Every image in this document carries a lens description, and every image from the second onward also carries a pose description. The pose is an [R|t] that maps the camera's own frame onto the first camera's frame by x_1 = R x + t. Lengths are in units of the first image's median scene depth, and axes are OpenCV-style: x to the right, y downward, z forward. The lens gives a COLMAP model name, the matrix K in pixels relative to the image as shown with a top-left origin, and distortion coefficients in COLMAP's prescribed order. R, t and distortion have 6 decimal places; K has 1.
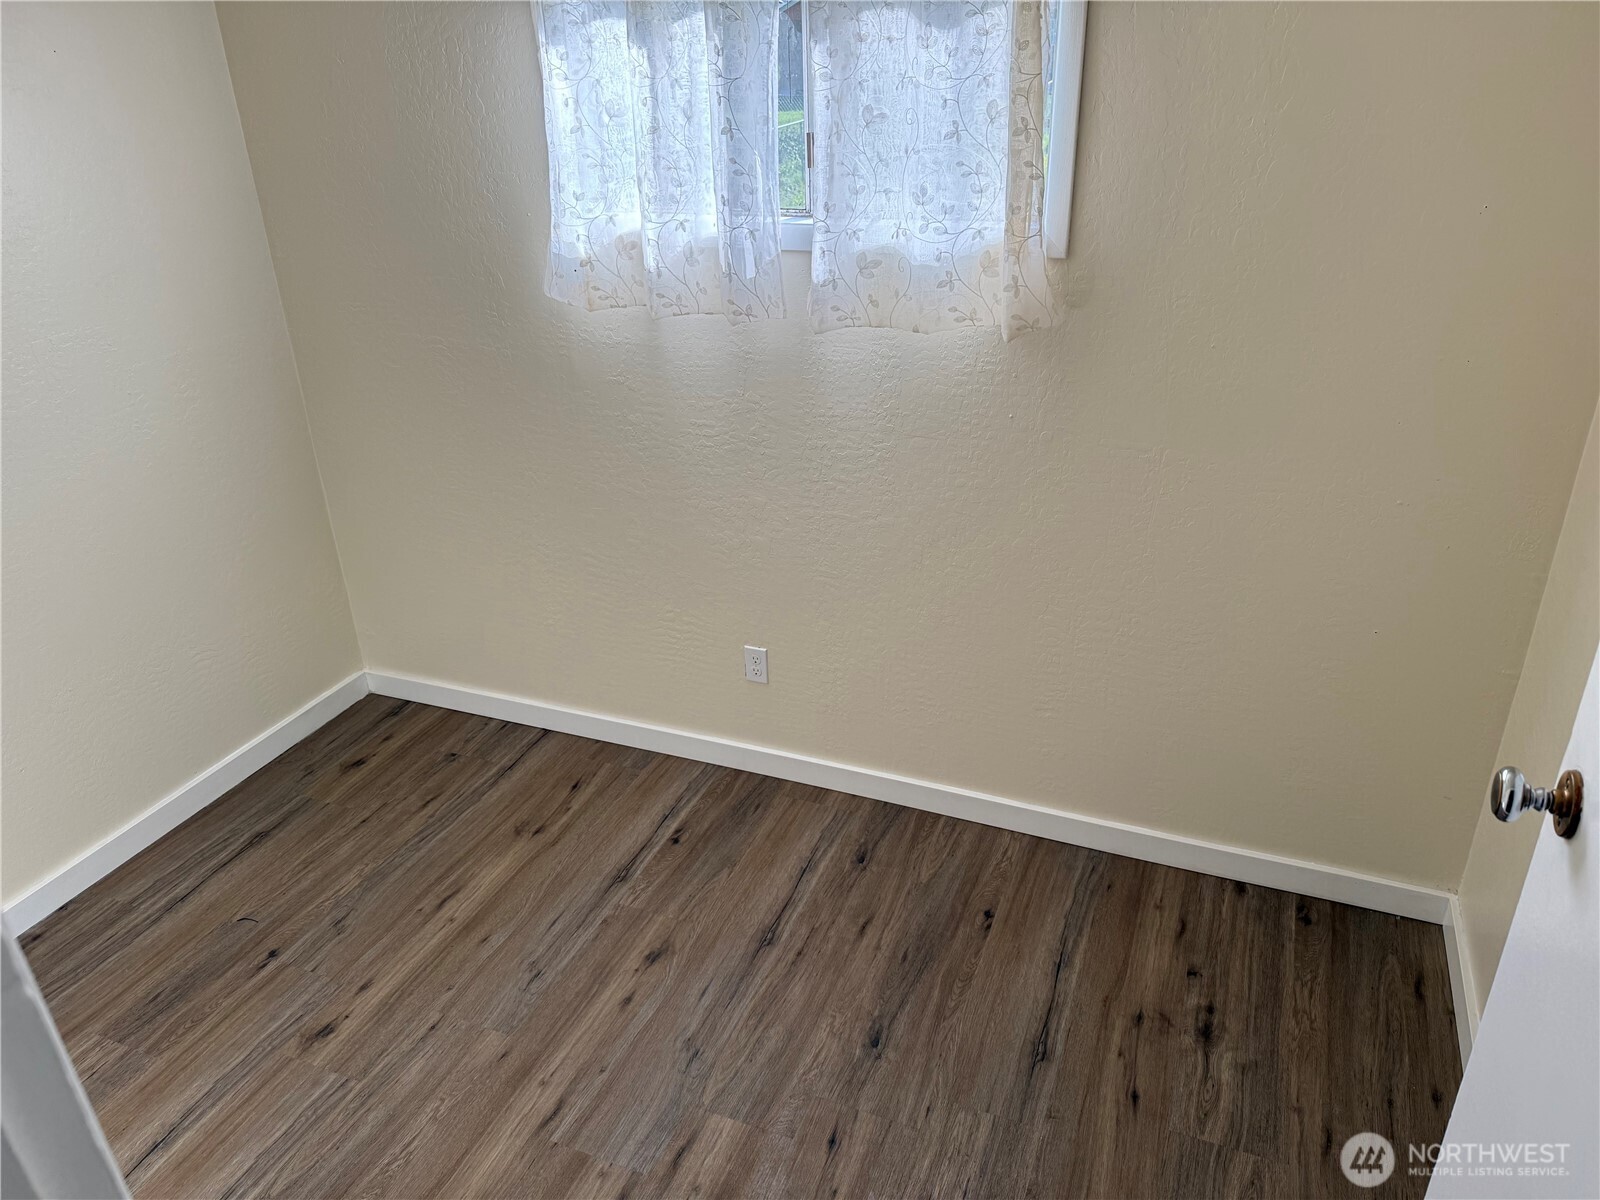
lens RADIAL K [[1134.1, 0, 800.9], [0, 1134.1, 602.8], [0, 0, 1]] dist [0.038768, -0.059763]
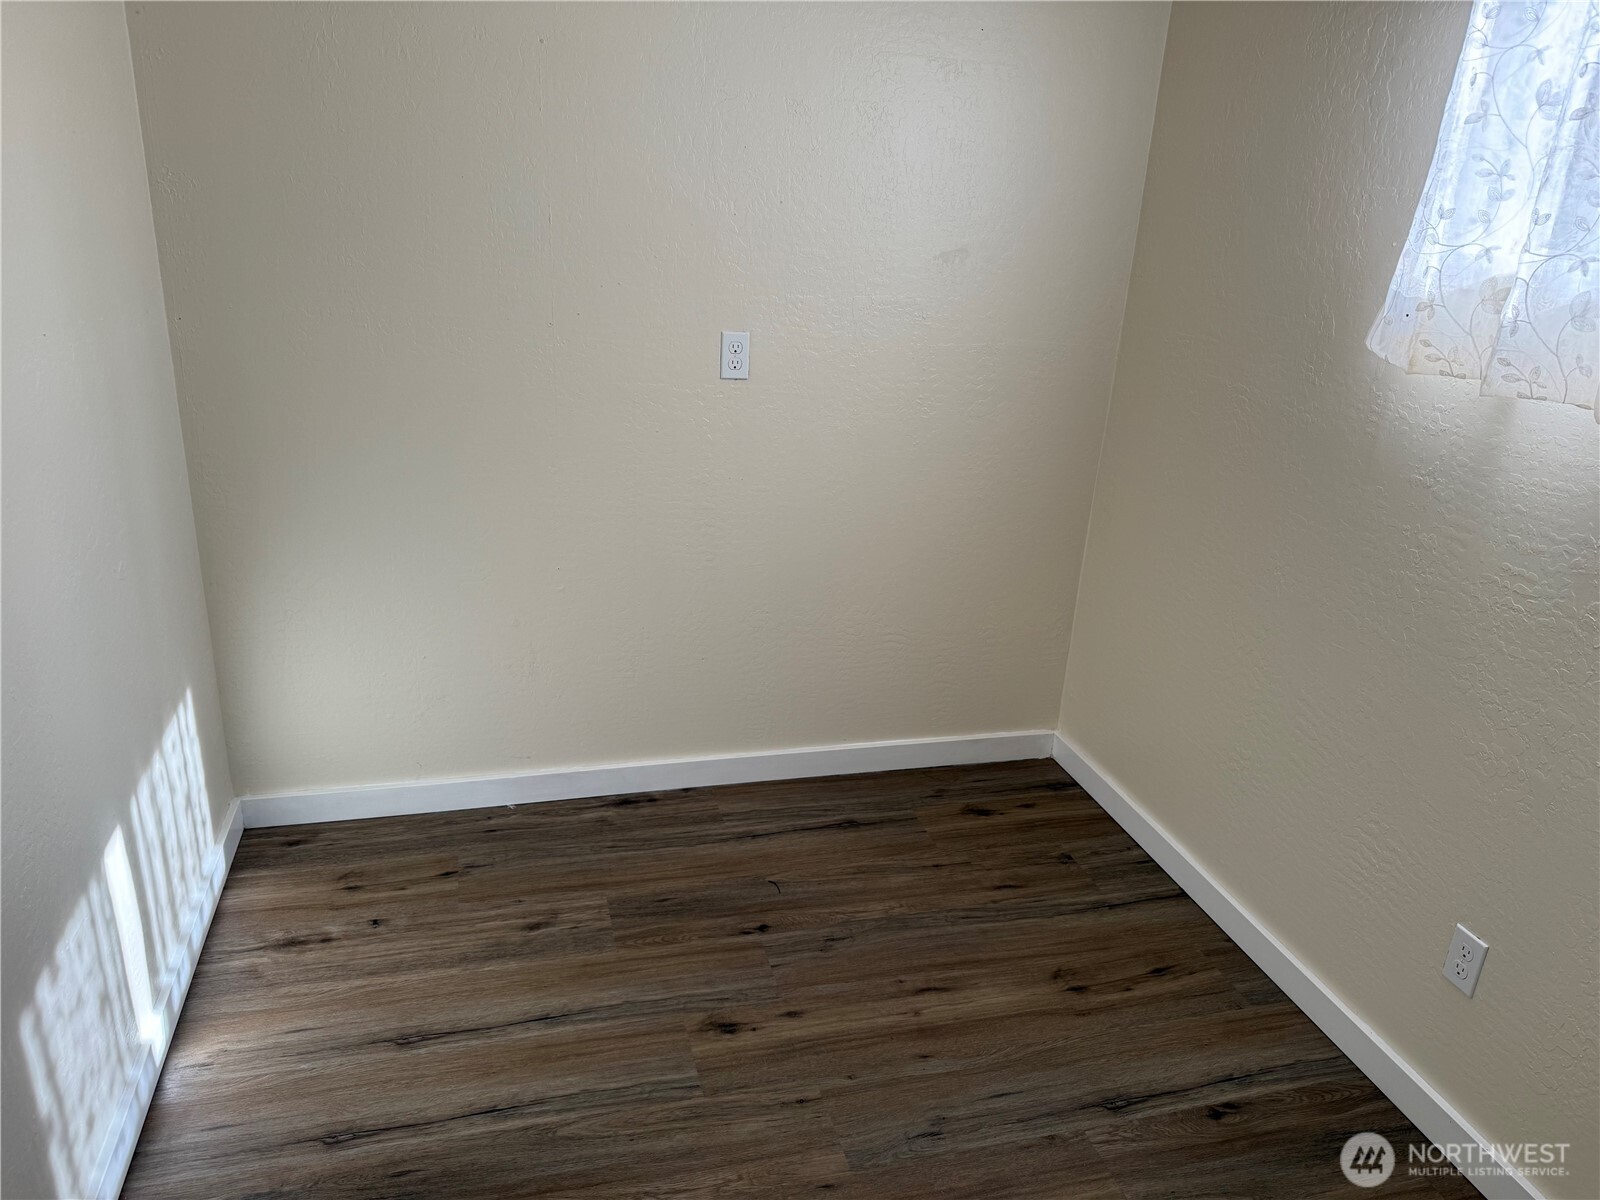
lens RADIAL K [[1134.1, 0, 802.3], [0, 1134.1, 595.6], [0, 0, 1]] dist [0.038768, -0.059763]
pose [[0.609787, 0.335216, -0.718185, 0.144097], [-0.417745, 0.906002, 0.068187, -0.021759], [0.673534, 0.258439, 0.692503, 0.294043]]
